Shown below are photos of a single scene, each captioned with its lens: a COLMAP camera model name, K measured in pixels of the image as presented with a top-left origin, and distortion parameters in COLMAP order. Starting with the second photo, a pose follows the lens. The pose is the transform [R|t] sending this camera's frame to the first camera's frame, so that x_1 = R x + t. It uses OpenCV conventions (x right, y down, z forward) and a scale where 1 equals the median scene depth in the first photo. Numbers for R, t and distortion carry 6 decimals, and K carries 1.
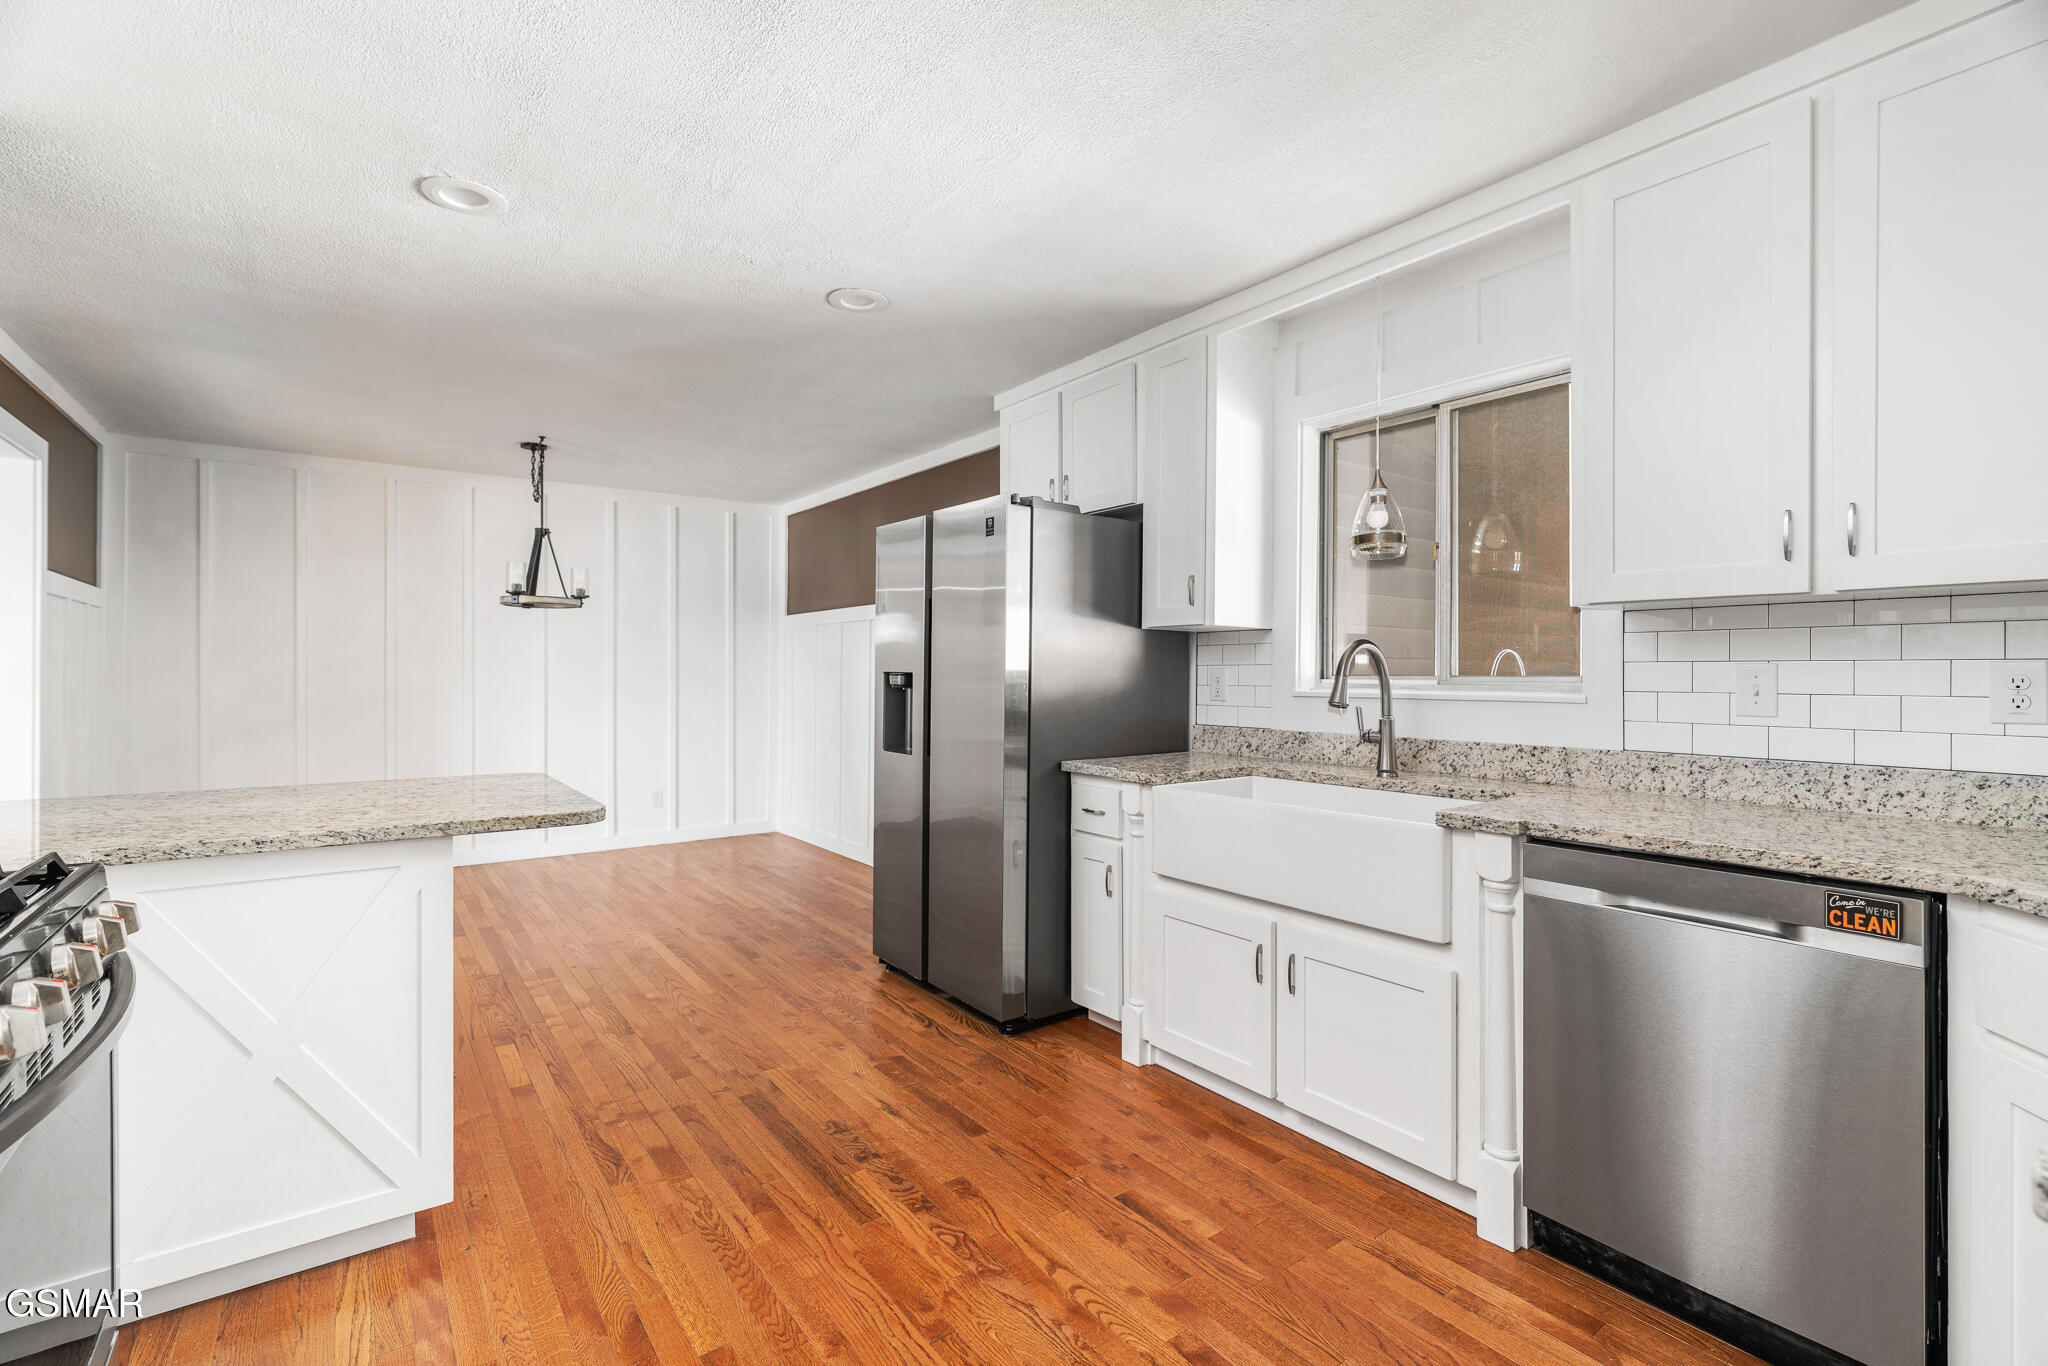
lens RADIAL K [[931.4, 0, 1035.3], [0, 931.4, 675.1], [0, 0, 1]] dist [-0.016575, 0.005254]
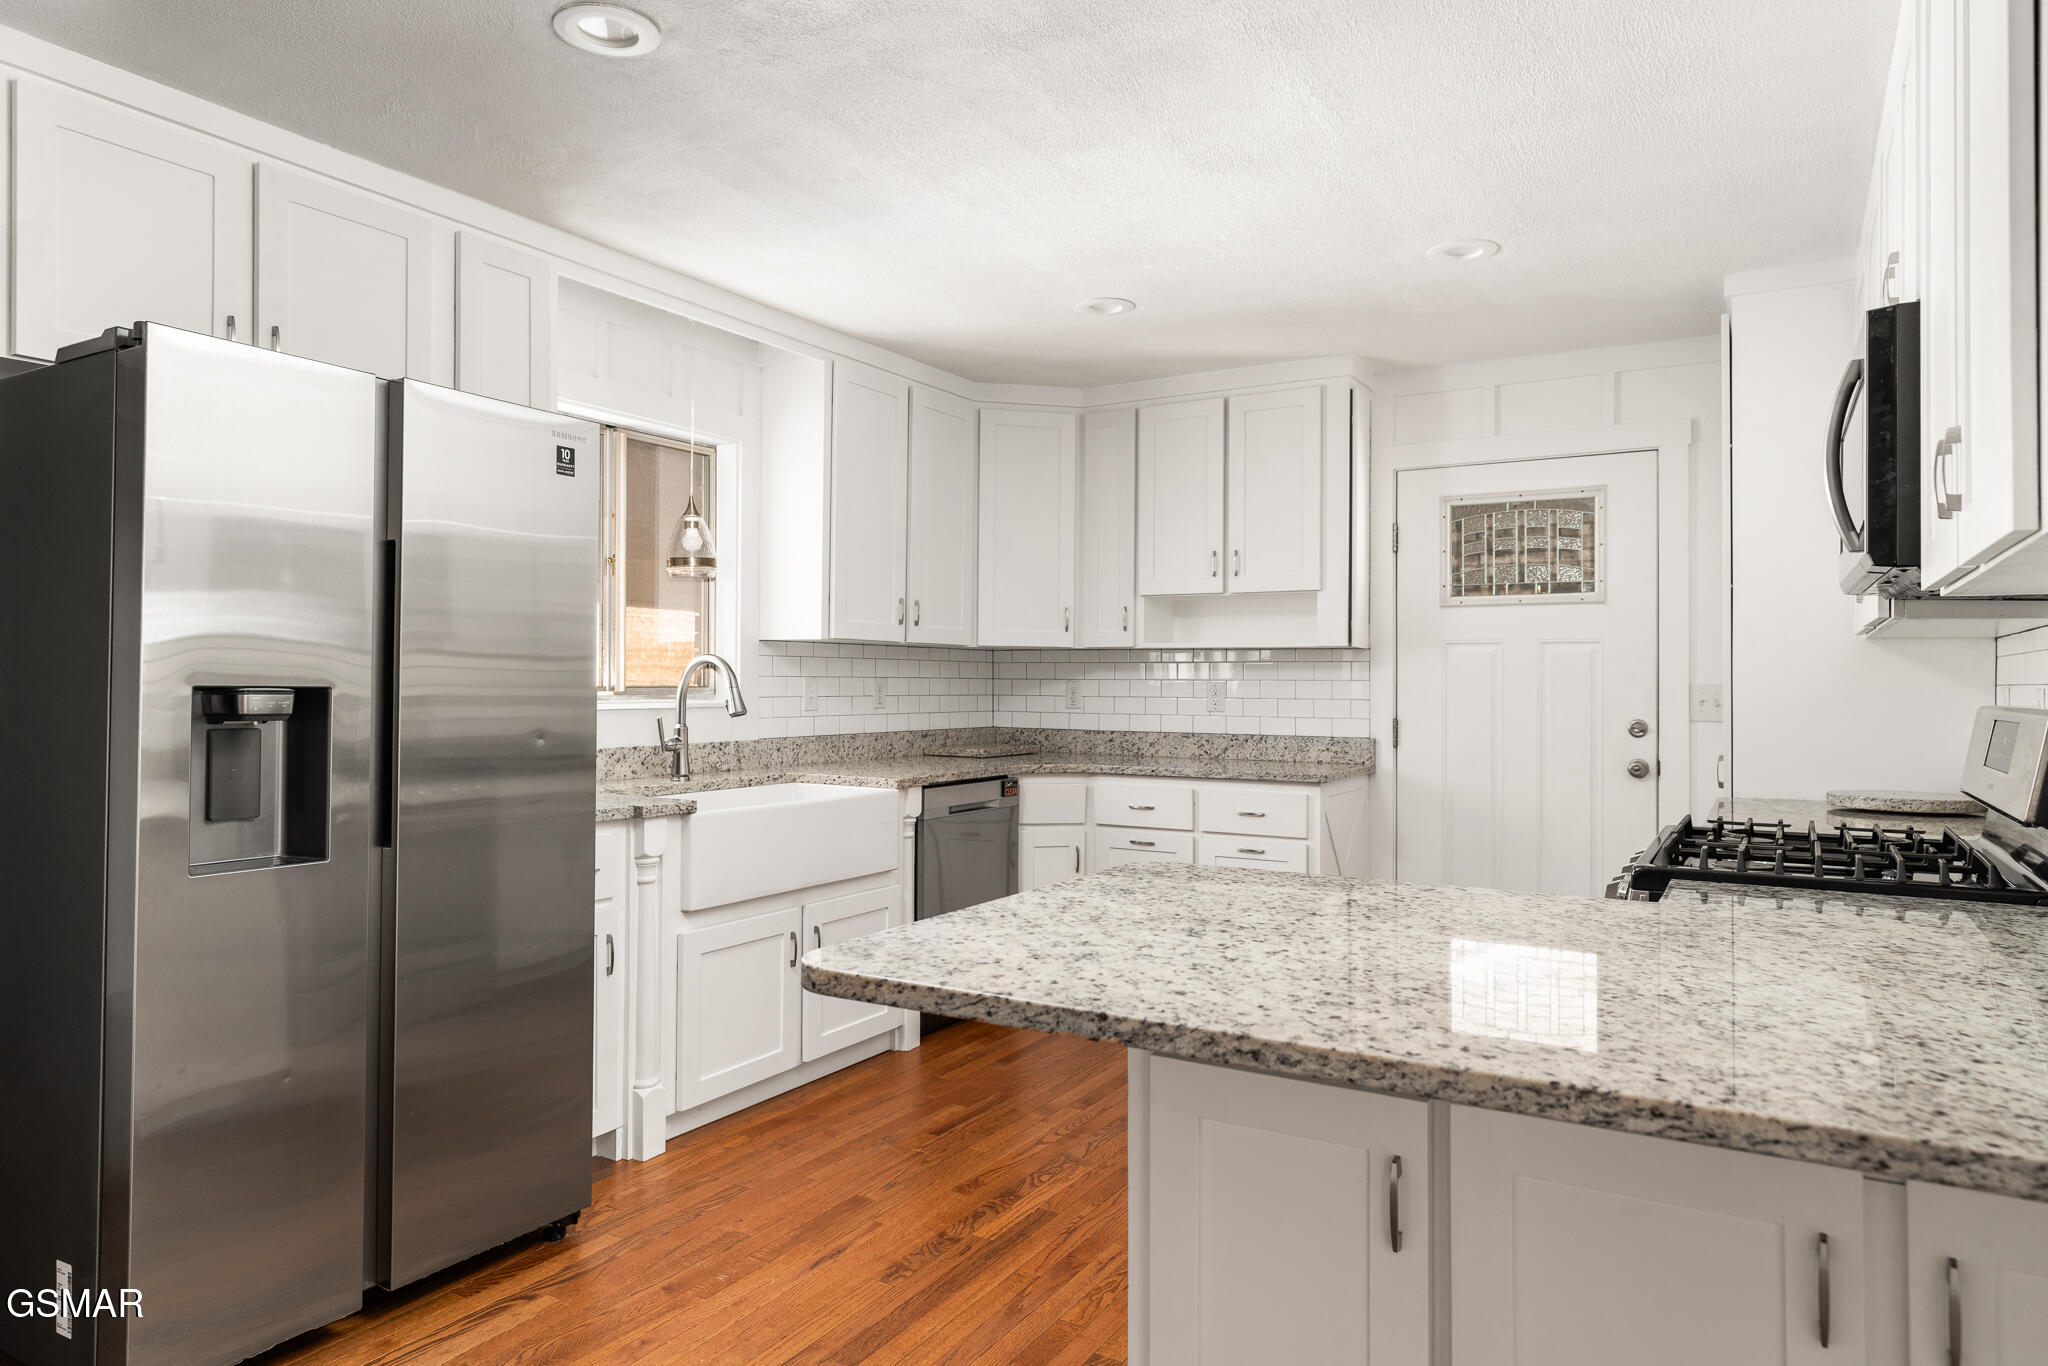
lens RADIAL K [[1229.4, 0, 1039.5], [0, 1229.4, 680.7], [0, 0, 1]] dist [-0.001771, -0.000724]
pose [[-0.384958, -0.001869, 0.922932, -1.301197], [-0.000791, 0.999998, 0.001695, -0.011443], [-0.922934, -0.000077, -0.384959, 1.381452]]
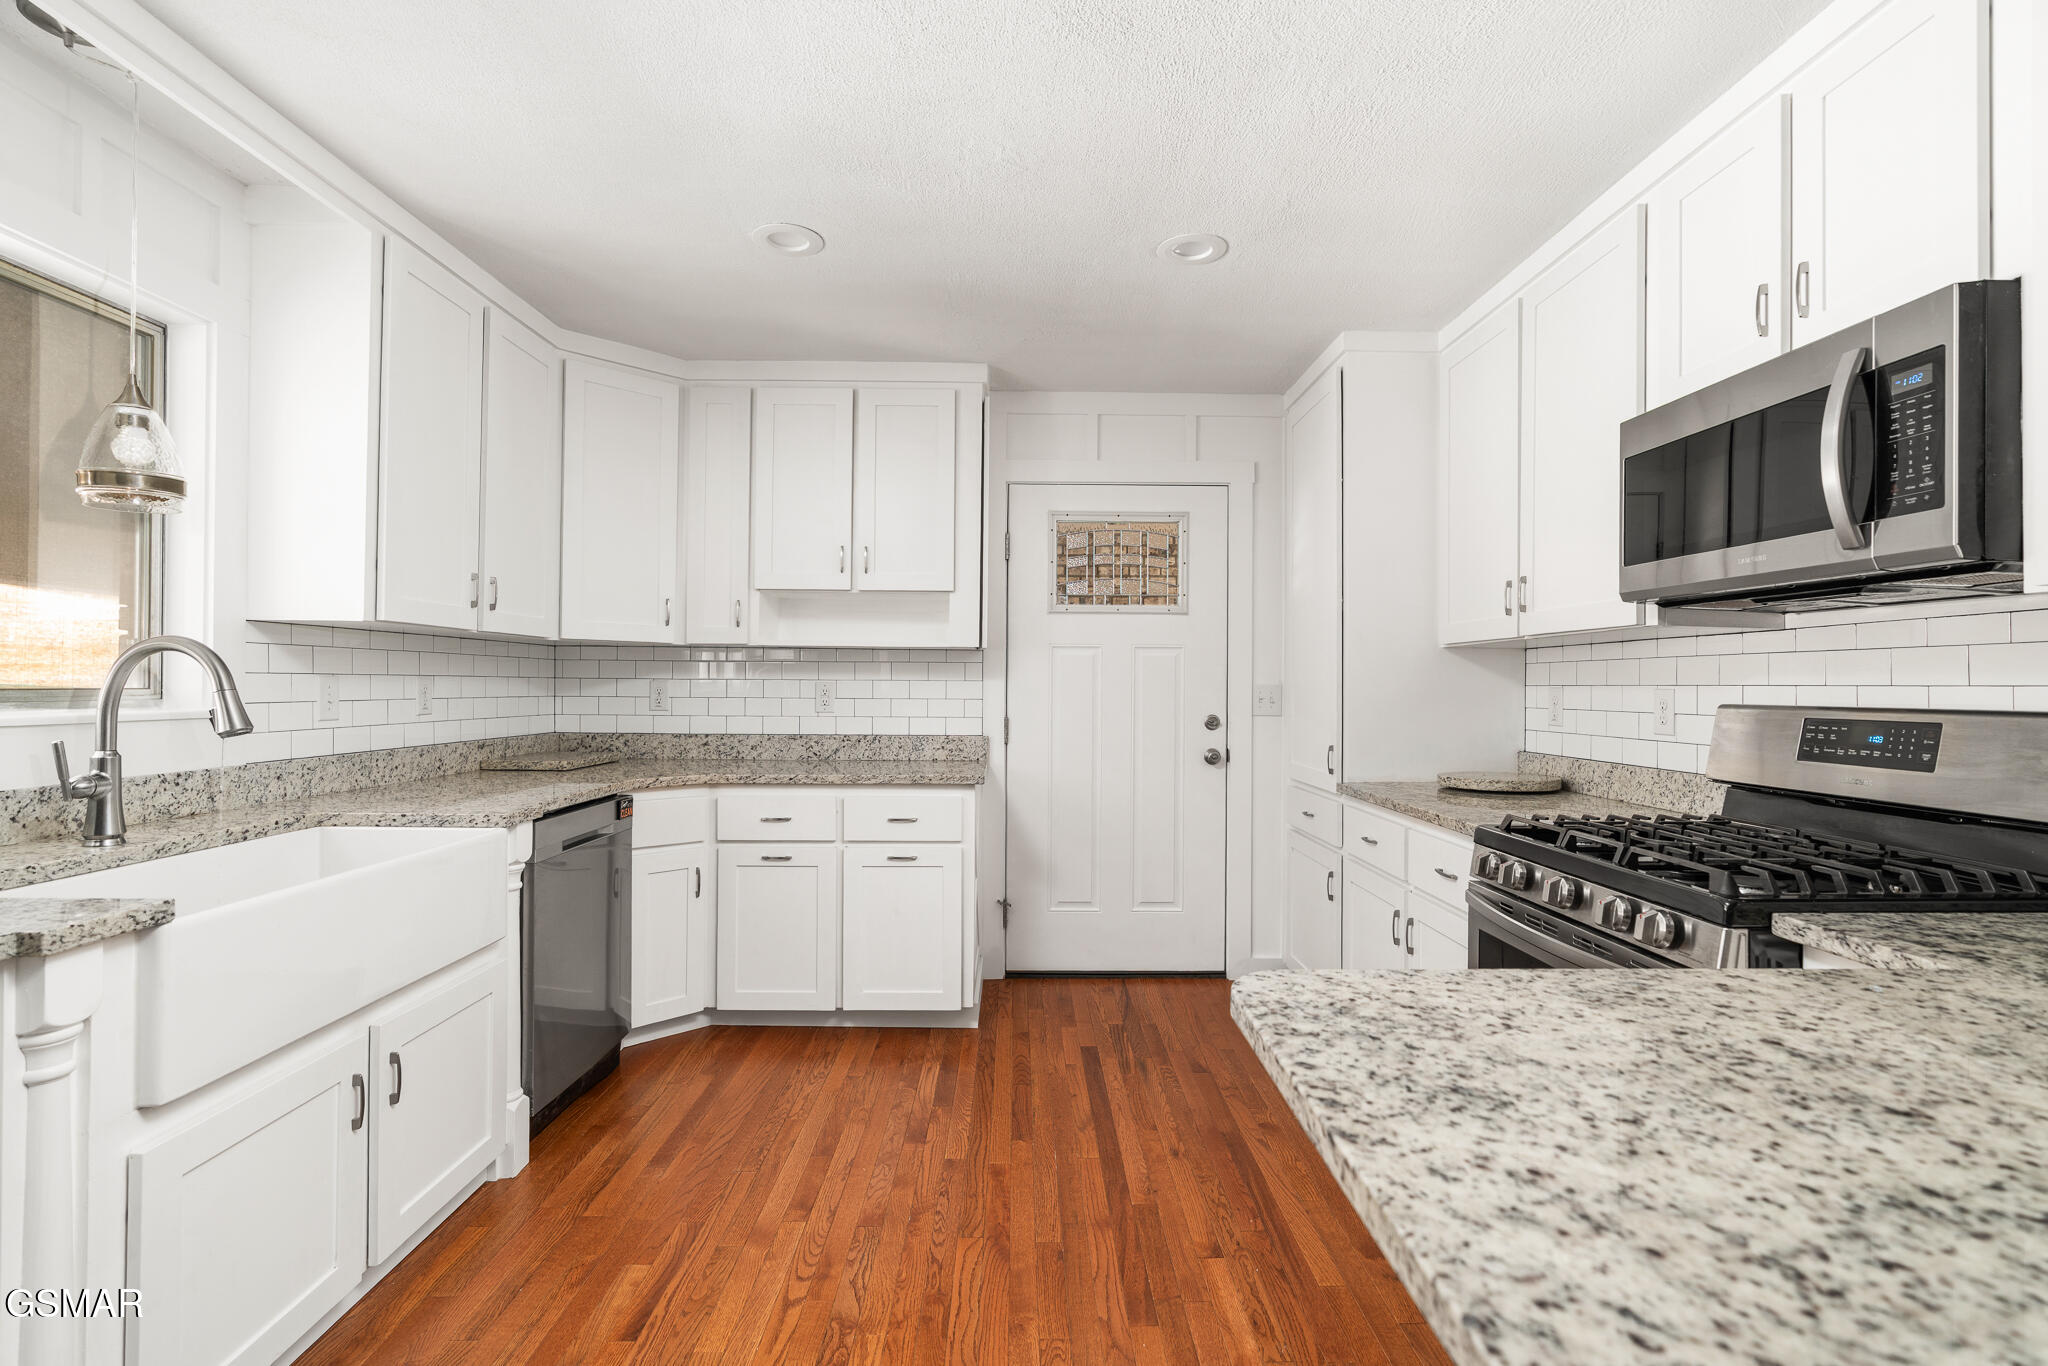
lens RADIAL K [[931.4, 0, 1032.3], [0, 931.4, 678.0], [0, 0, 1]] dist [-0.016575, 0.005254]
pose [[-0.809831, -0.001426, 0.586661, -0.618635], [-0.003555, 0.999991, -0.002476, -0.009575], [-0.586652, -0.004091, -0.809829, 1.353305]]
